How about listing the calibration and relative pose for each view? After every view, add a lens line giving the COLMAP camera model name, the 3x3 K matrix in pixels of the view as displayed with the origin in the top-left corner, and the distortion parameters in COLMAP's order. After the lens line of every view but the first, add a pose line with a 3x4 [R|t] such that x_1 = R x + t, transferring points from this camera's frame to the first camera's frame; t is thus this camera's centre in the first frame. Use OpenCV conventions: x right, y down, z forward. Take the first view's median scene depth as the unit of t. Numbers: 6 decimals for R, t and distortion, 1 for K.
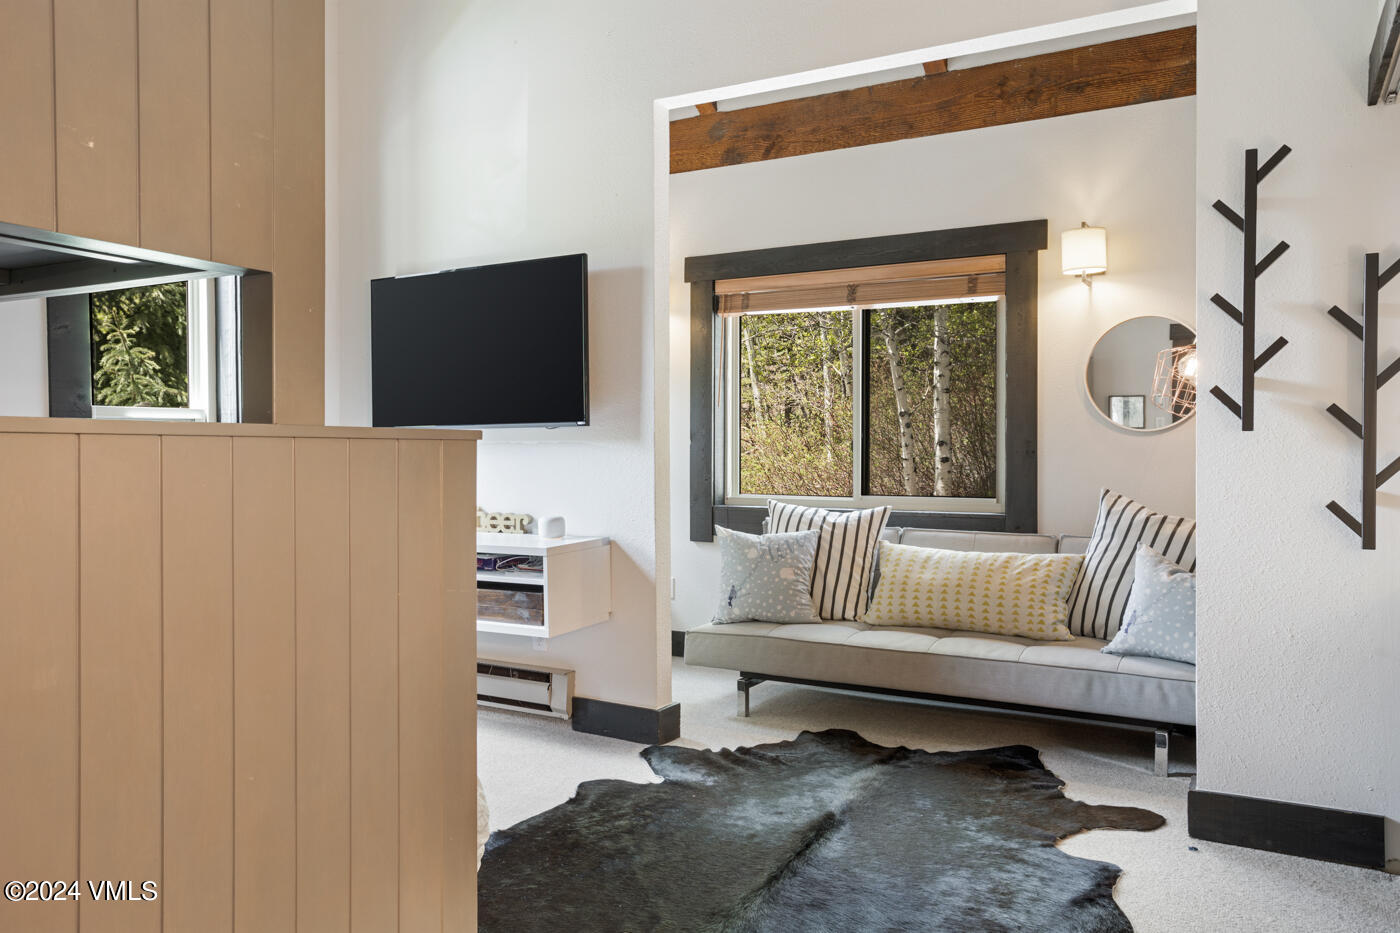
lens RADIAL K [[1009.3, 0, 695.4], [0, 1009.3, 466.4], [0, 0, 1]] dist [0.050643, 0.000397]
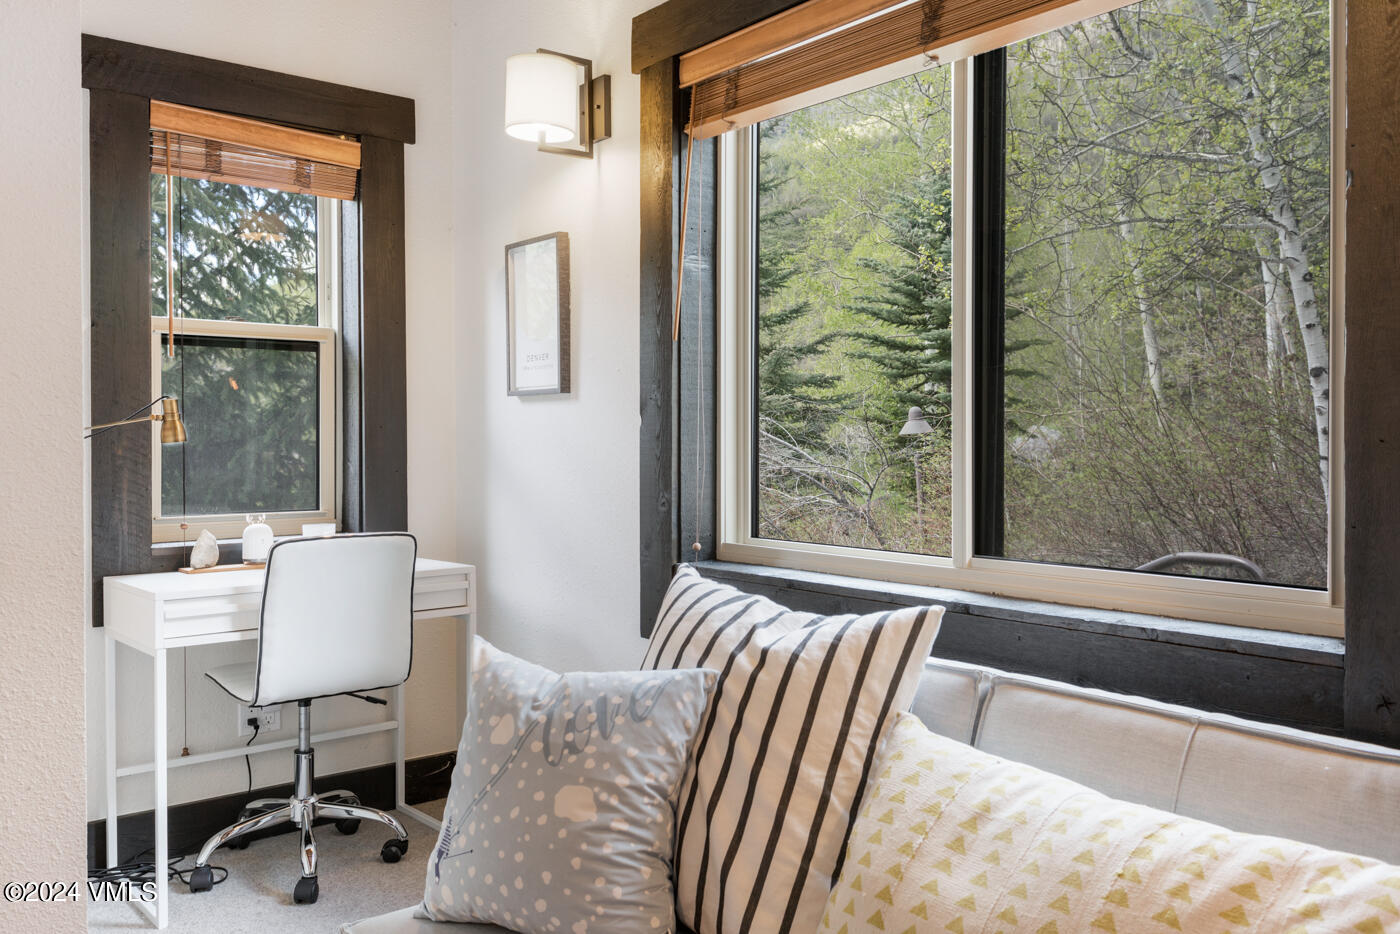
lens RADIAL K [[1184.0, 0, 705.7], [0, 1184.0, 462.9], [0, 0, 1]] dist [0.011841, -0.013303]
pose [[0.934698, 0.006224, -0.355388, 0.267922], [-0.005732, 0.999981, 0.002437, -0.008125], [0.355397, -0.000240, 0.934716, 0.641682]]
